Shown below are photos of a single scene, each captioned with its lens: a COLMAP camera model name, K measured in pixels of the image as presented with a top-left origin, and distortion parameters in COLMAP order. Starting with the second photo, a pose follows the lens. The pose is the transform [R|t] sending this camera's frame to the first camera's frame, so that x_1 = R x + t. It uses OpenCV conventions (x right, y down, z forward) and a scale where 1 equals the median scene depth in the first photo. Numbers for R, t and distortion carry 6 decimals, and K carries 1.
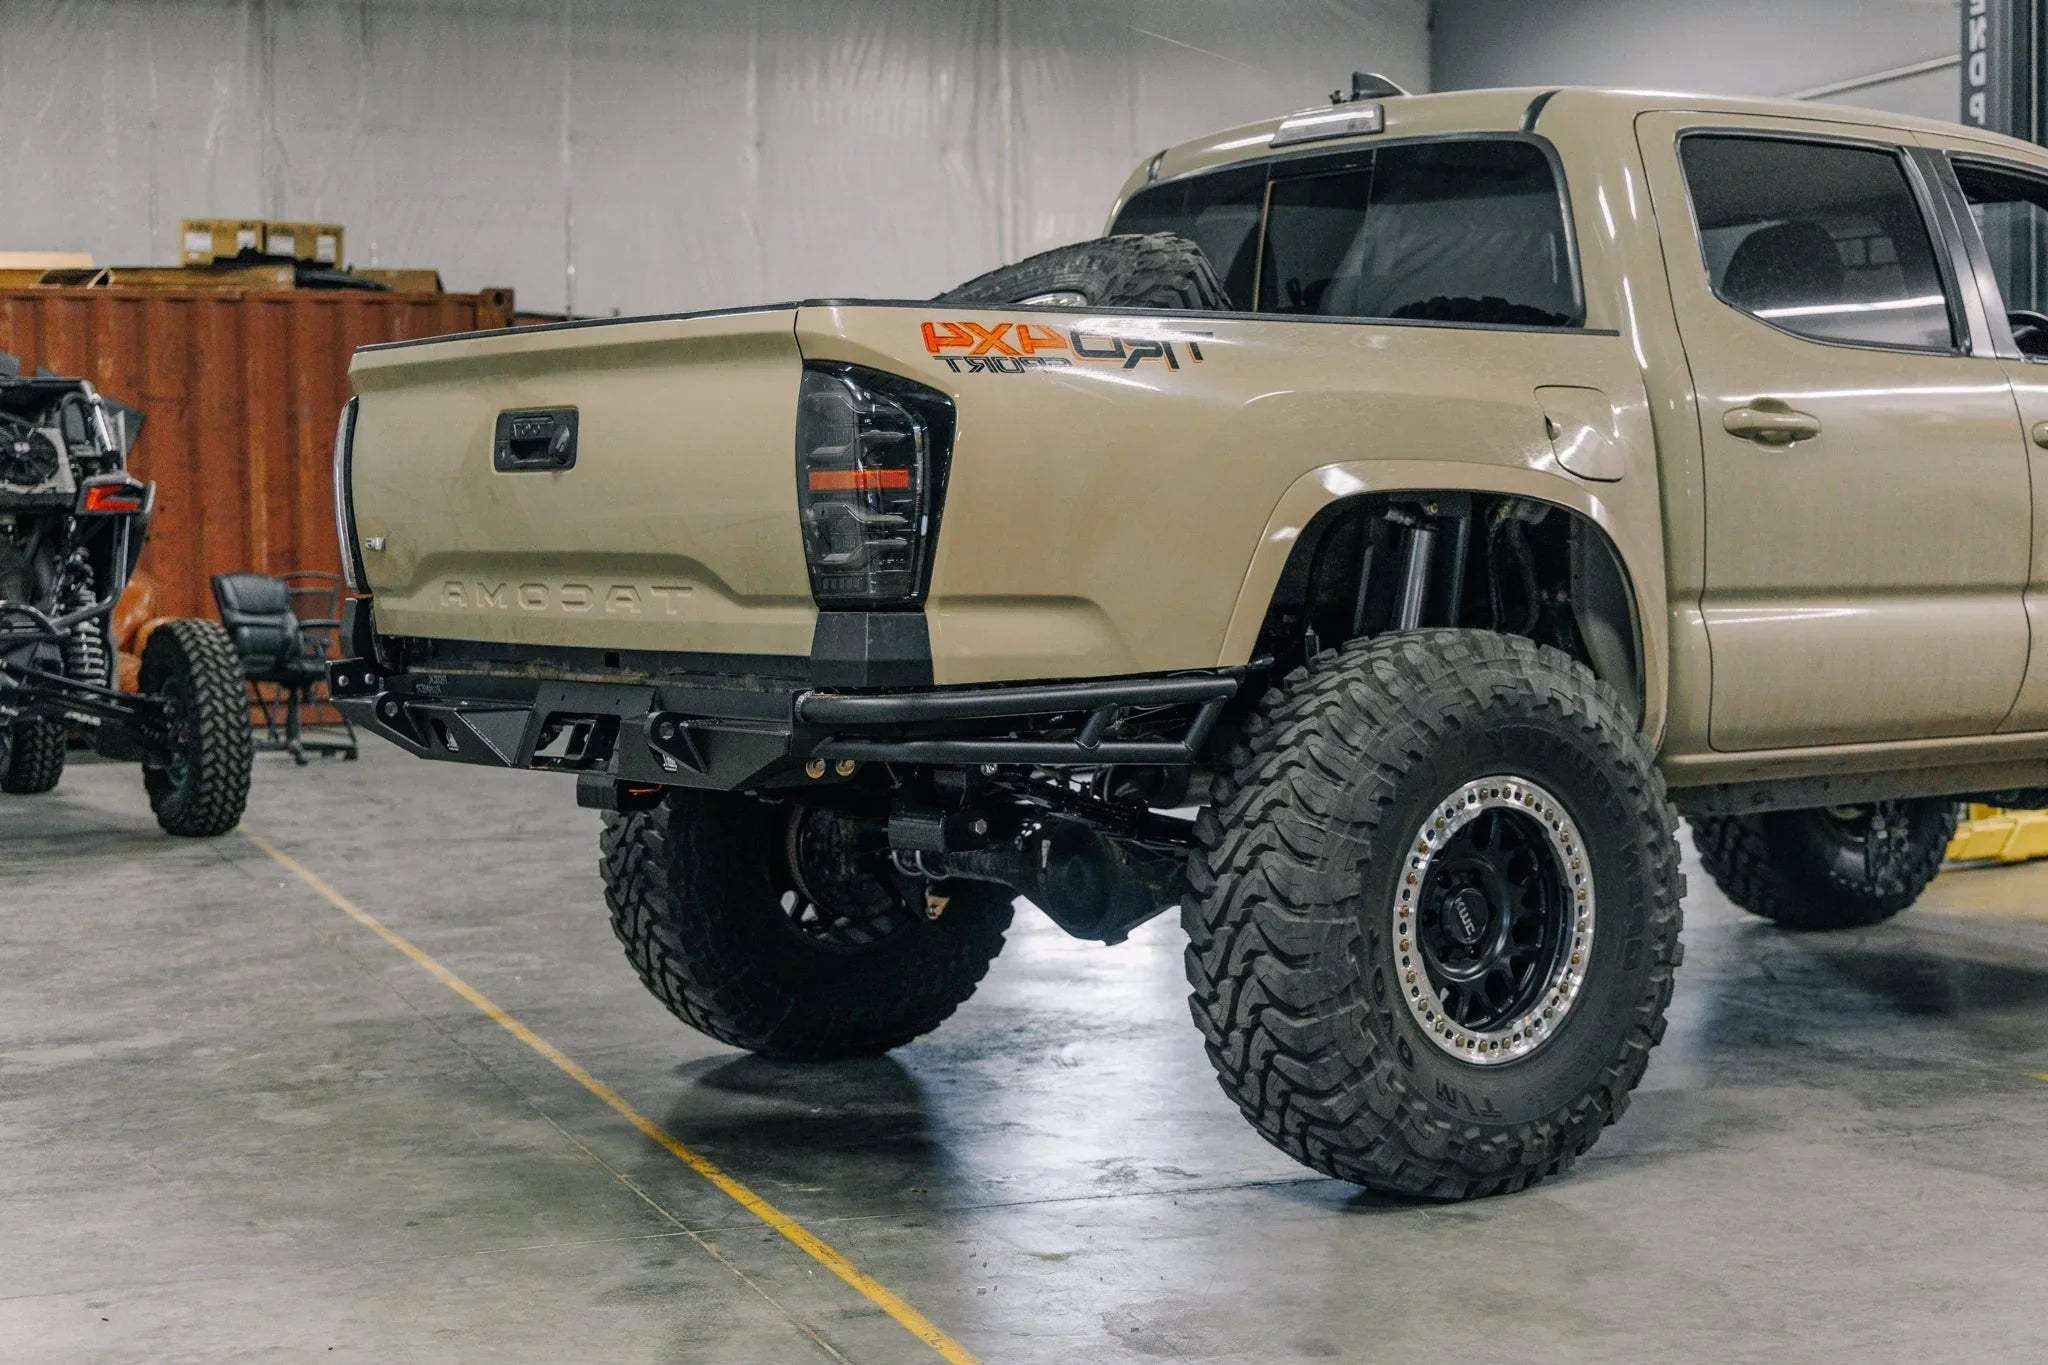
lens RADIAL K [[3233.6, 0, 1023.5], [0, 3233.6, 728.7], [0, 0, 1]] dist [-0.014962, 2.203919]
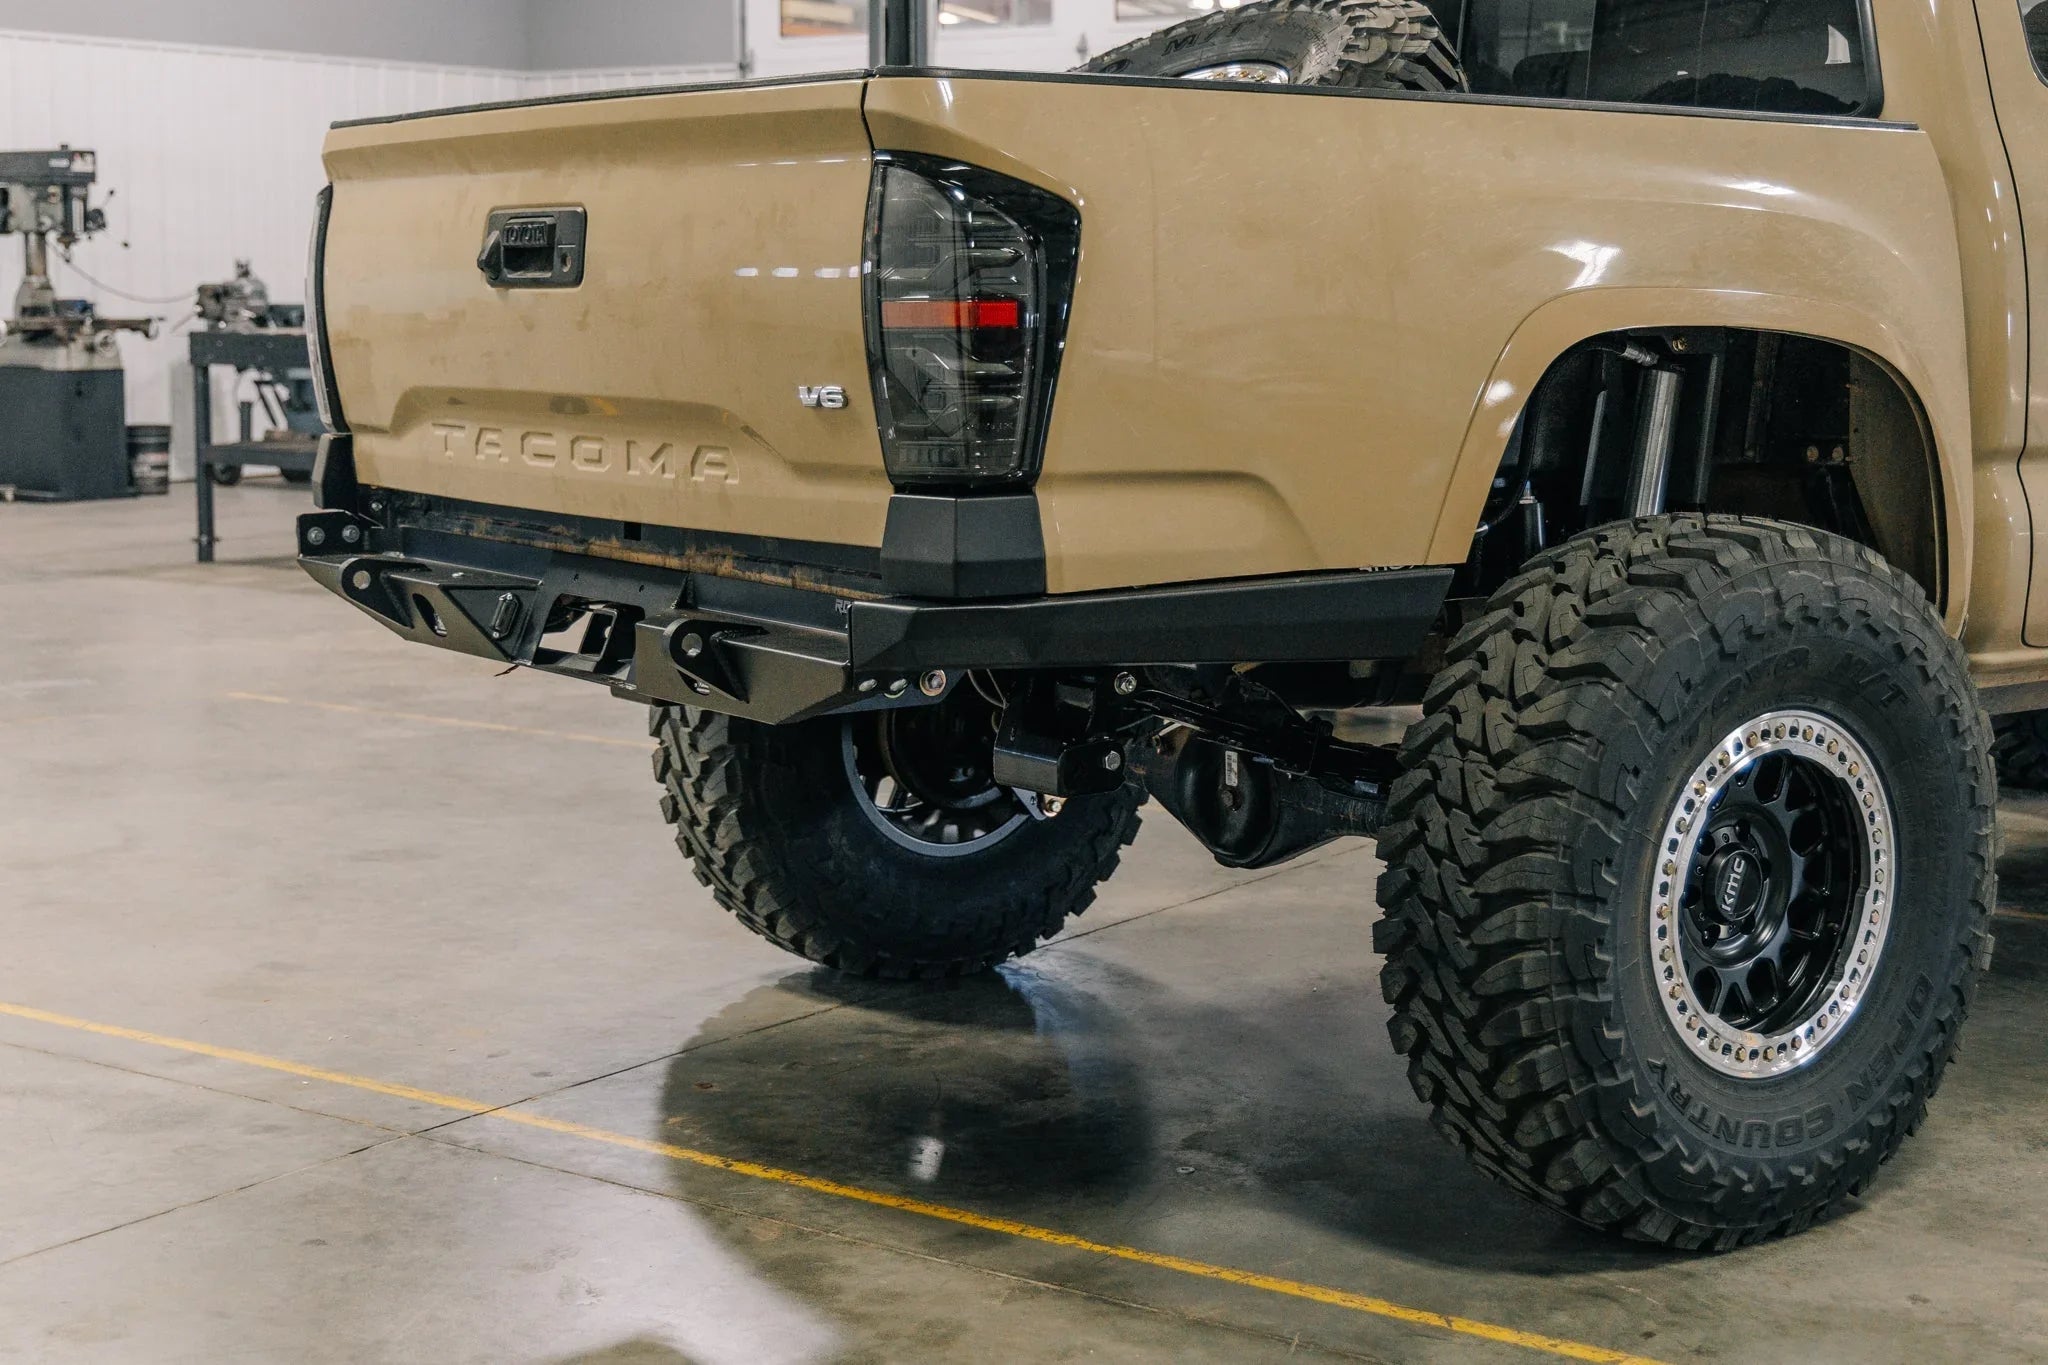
lens RADIAL K [[3233.6, 0, 1023.5], [0, 3233.6, 728.7], [0, 0, 1]] dist [-0.014962, 2.203919]
pose [[0.998677, 0.027994, -0.043124, -0.000090], [-0.025113, 0.997507, 0.065946, -0.027306], [0.044862, -0.064776, 0.996891, 0.220446]]
